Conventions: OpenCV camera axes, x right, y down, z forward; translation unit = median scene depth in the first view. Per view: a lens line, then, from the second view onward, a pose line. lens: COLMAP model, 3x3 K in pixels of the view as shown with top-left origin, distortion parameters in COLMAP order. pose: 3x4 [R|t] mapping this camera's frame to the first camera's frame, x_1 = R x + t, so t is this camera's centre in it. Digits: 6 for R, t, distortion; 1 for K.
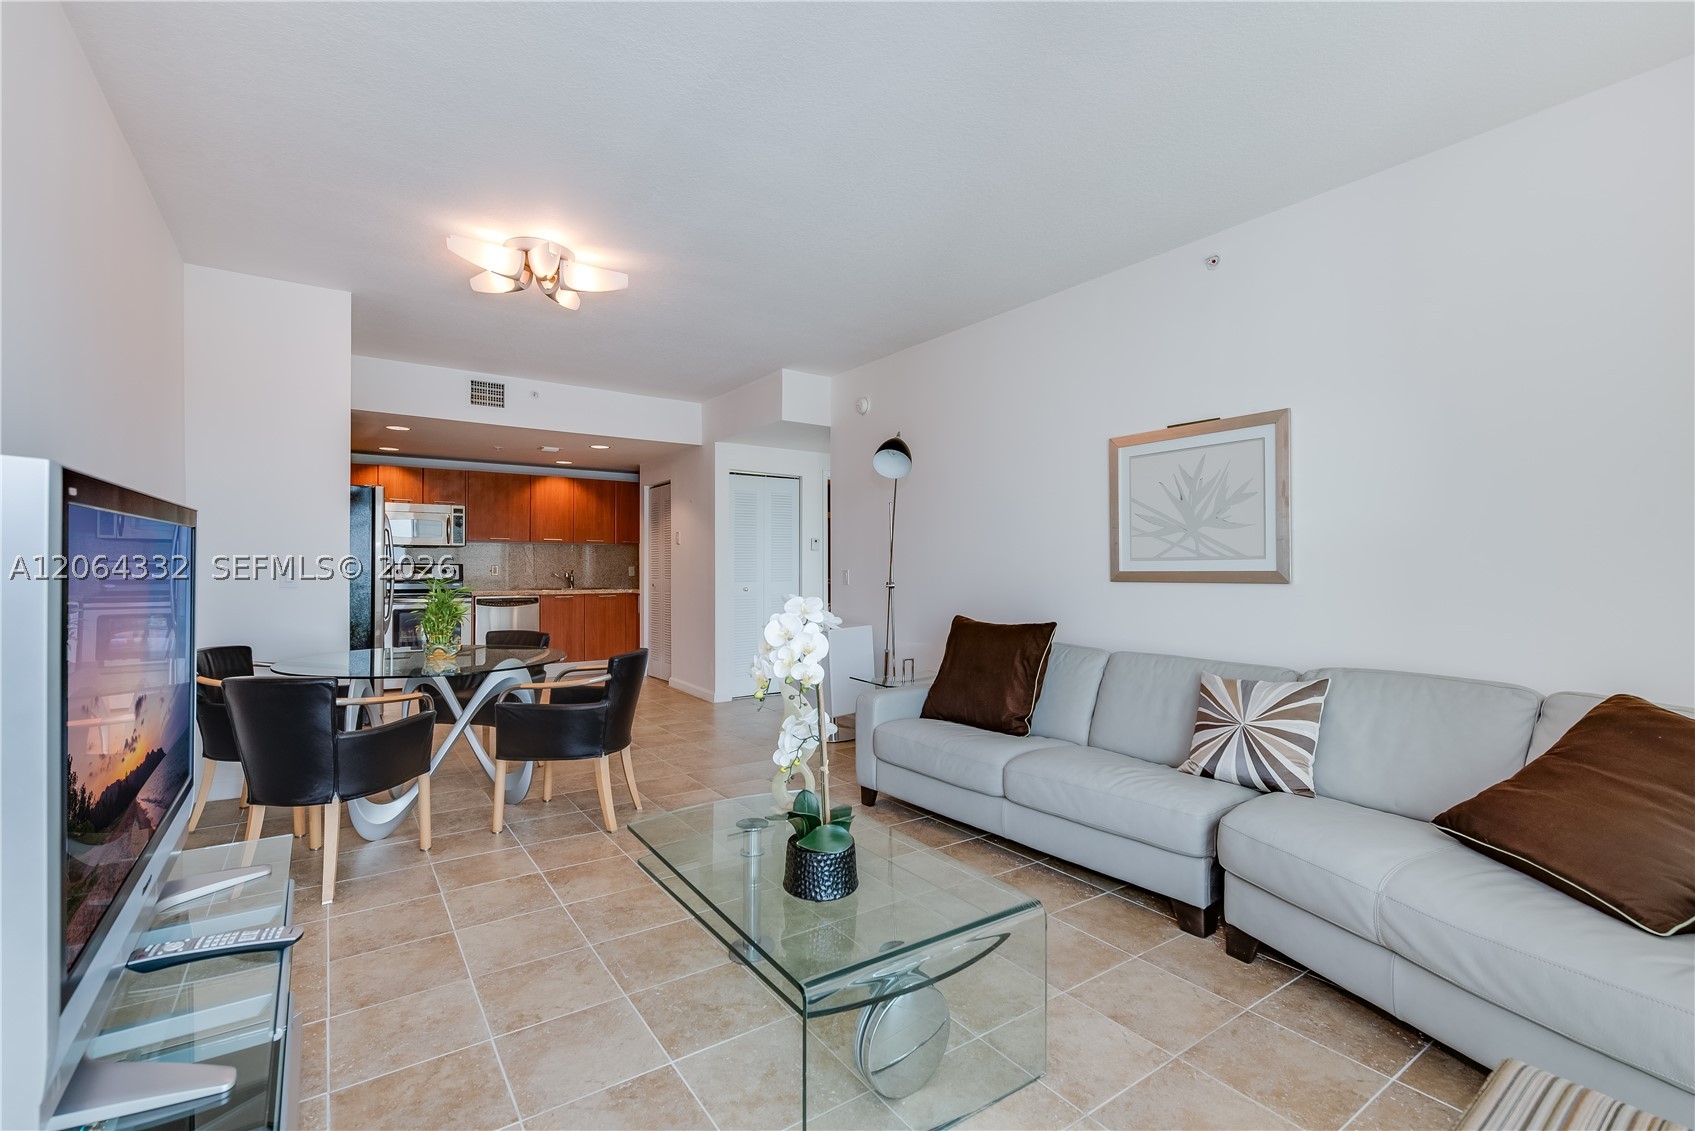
lens RADIAL K [[733.4, 0, 847.5], [0, 733.4, 565.5], [0, 0, 1]] dist [0.000877, 0.000196]
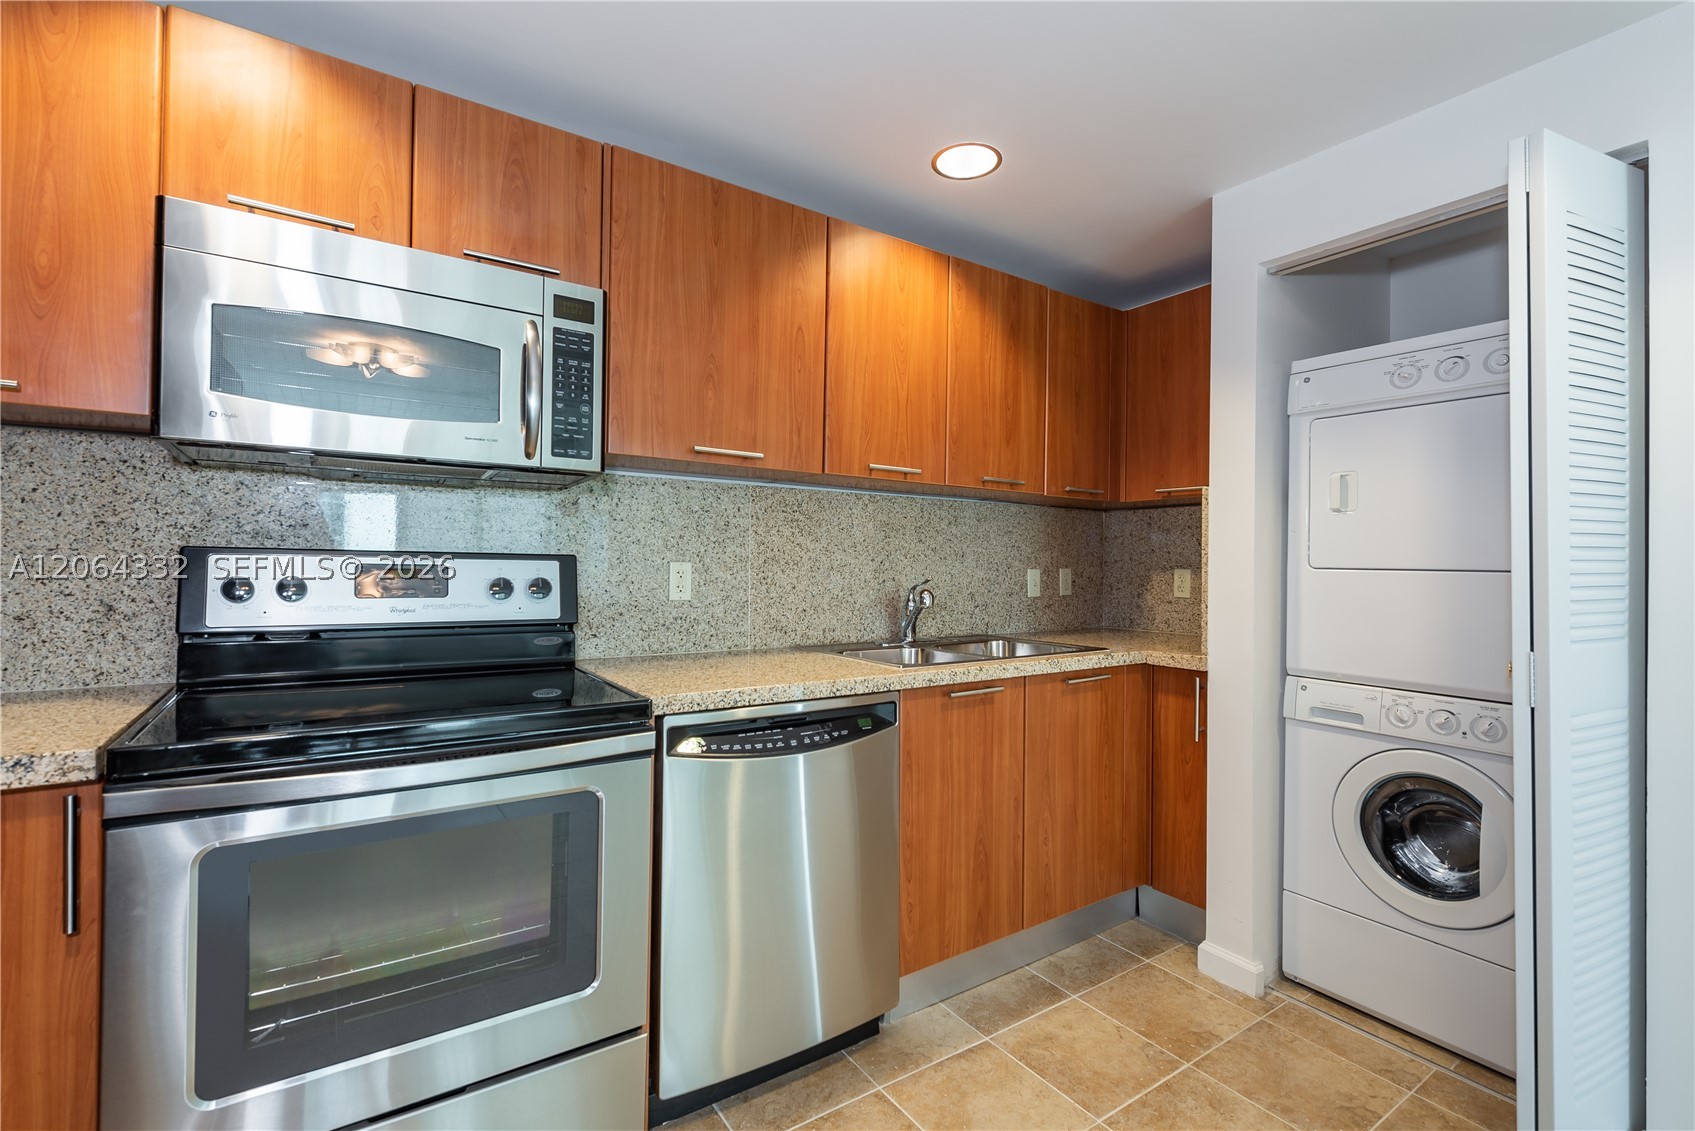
lens RADIAL K [[746.1, 0, 847.5], [0, 746.1, 565.5], [0, 0, 1]] dist [-0.000120, -0.000454]
pose [[0.999845, 0.009580, -0.014760, -0.447718], [-0.009577, 0.999954, 0.000234, 0.000053], [0.014761, -0.000093, 0.999891, 0.784565]]
